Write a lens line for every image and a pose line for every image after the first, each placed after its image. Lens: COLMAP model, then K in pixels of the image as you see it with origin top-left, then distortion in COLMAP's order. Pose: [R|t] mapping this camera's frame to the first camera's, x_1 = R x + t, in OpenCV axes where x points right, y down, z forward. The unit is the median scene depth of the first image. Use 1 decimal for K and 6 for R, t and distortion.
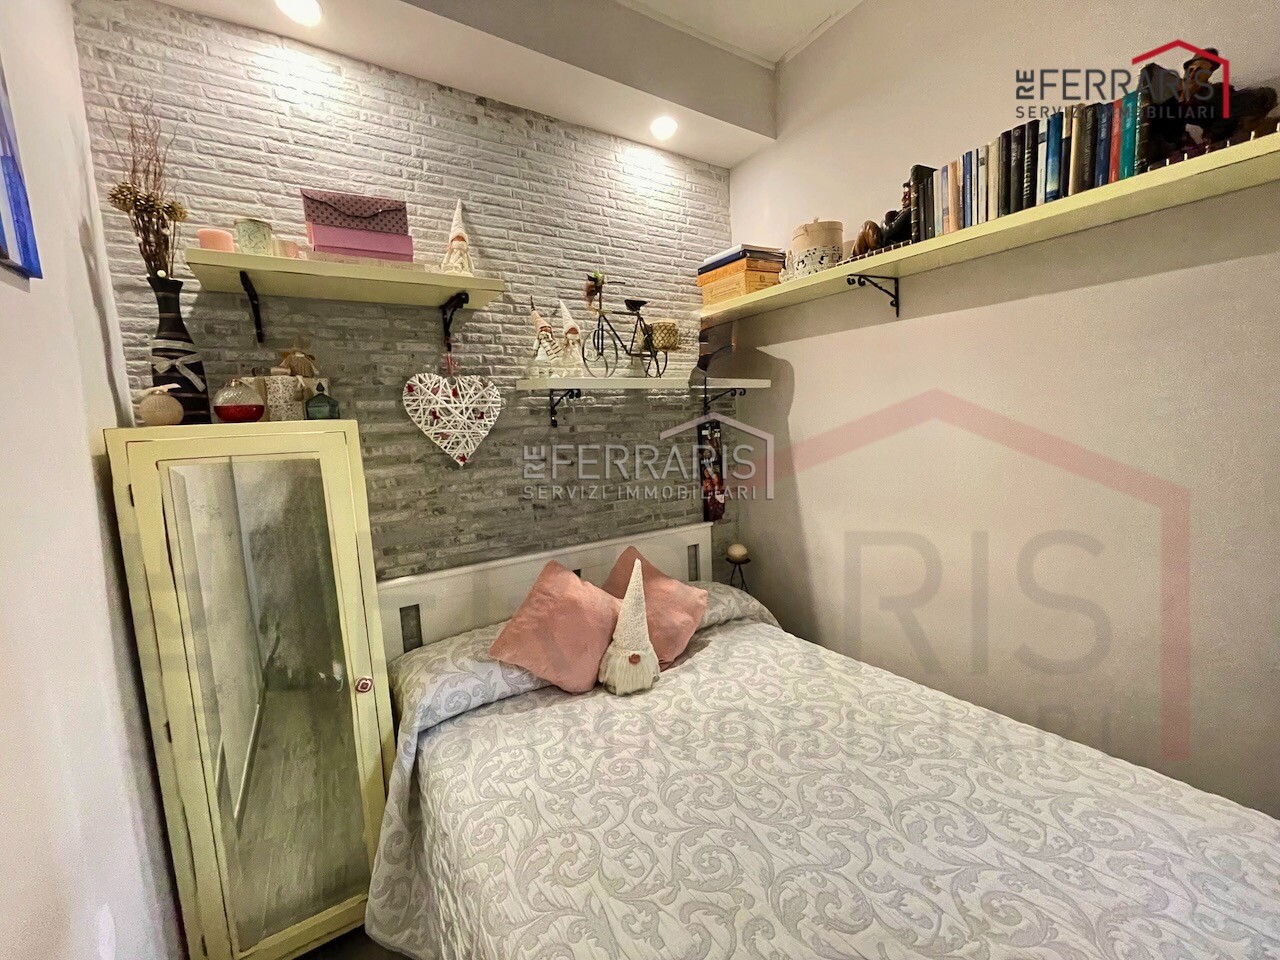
lens RADIAL K [[520.4, 0, 634.7], [0, 520.4, 475.5], [0, 0, 1]] dist [-0.005120, 0.002267]
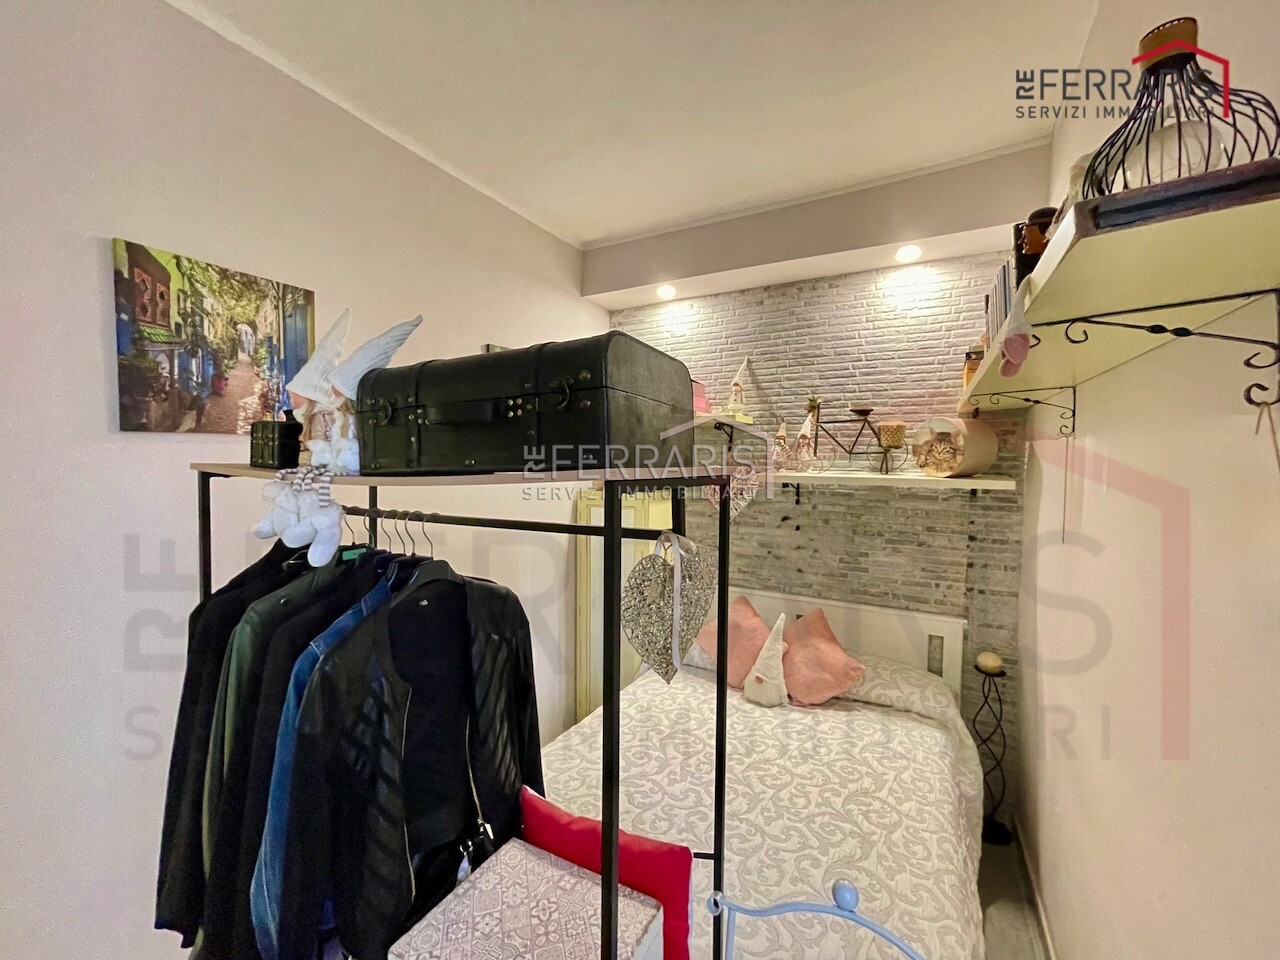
lens RADIAL K [[520.4, 0, 647.6], [0, 520.4, 474.1], [0, 0, 1]] dist [-0.005120, 0.002267]
pose [[0.467481, 0.079822, -0.880392, 0.918368], [-0.121552, 0.992259, 0.025422, -0.172321], [0.875606, 0.095129, 0.473565, 0.015239]]
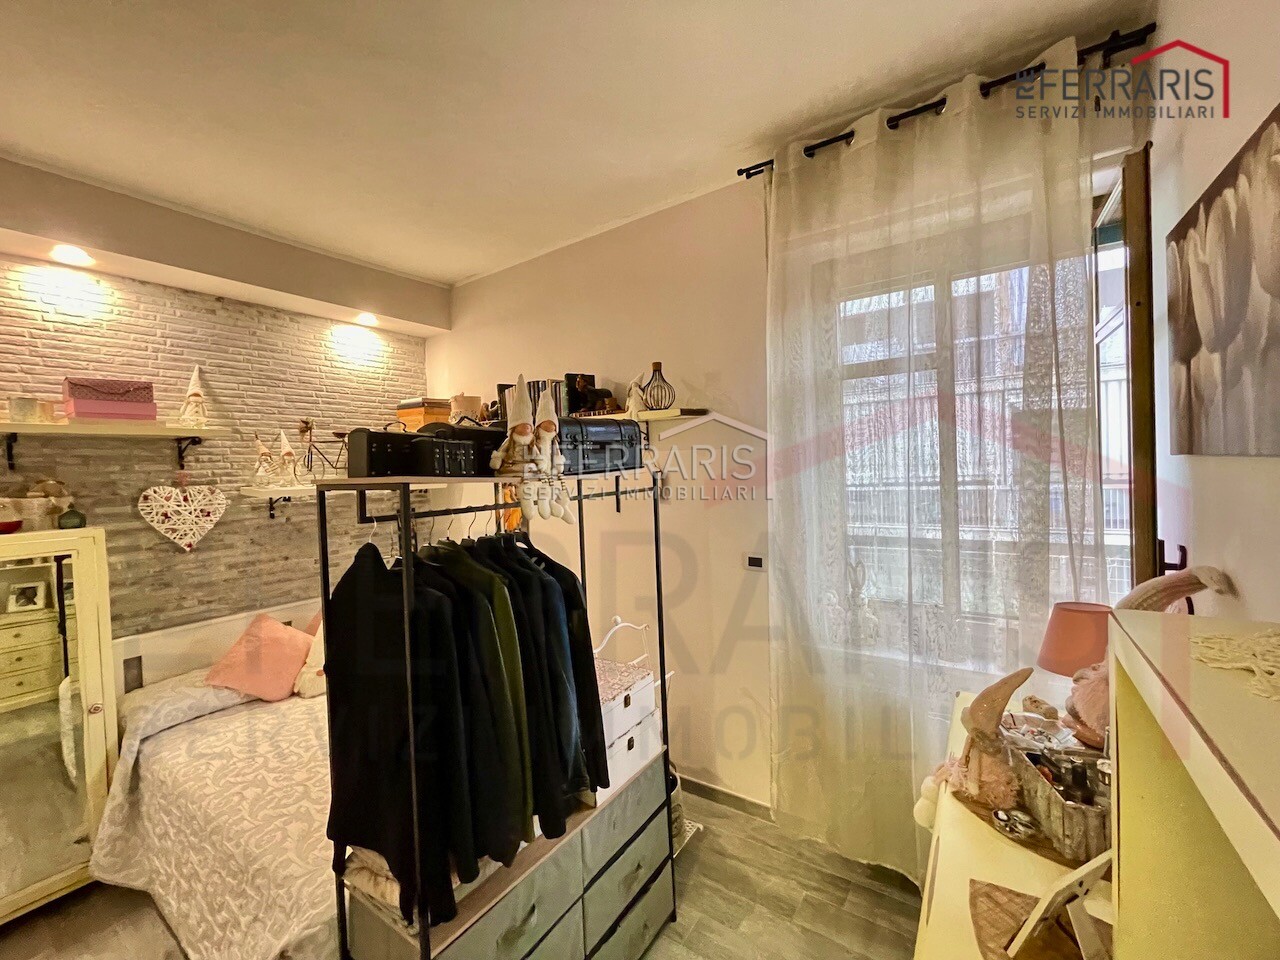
lens RADIAL K [[520.4, 0, 642.1], [0, 520.4, 474.4], [0, 0, 1]] dist [-0.005120, 0.002267]
pose [[0.921674, 0.015935, 0.387637, 0.240742], [0.022317, 0.995324, -0.093978, -0.062730], [-0.387322, 0.095268, 0.917009, -0.749740]]
